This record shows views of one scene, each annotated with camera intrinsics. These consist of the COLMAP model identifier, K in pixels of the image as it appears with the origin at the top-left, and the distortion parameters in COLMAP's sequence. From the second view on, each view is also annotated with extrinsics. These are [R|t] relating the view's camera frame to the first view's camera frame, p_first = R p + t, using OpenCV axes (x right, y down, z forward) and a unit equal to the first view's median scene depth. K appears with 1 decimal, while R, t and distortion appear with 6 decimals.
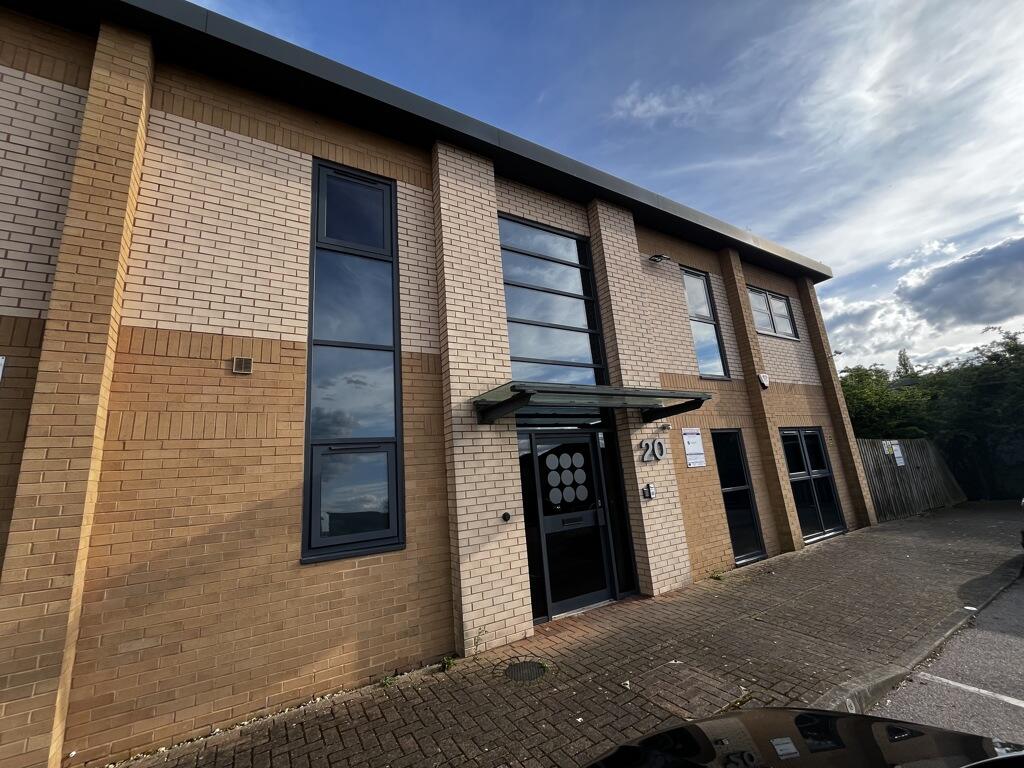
lens RADIAL K [[418.2, 0, 512.0], [0, 418.2, 384.0], [0, 0, 1]] dist [0.001948, 0.000181]
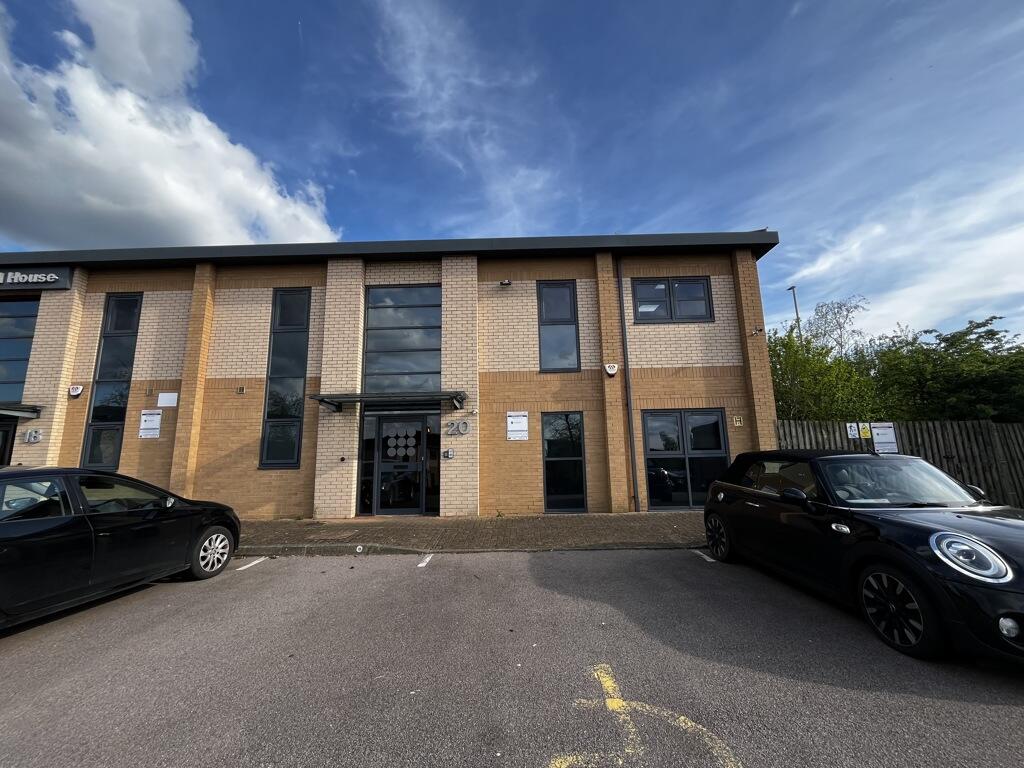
lens RADIAL K [[418.2, 0, 512.0], [0, 418.2, 384.0], [0, 0, 1]] dist [0.001948, 0.000181]
pose [[0.849063, -0.025027, -0.527699, 1.653838], [0.066886, 0.995932, 0.060386, -0.098552], [0.524040, -0.086568, 0.847282, -0.217101]]
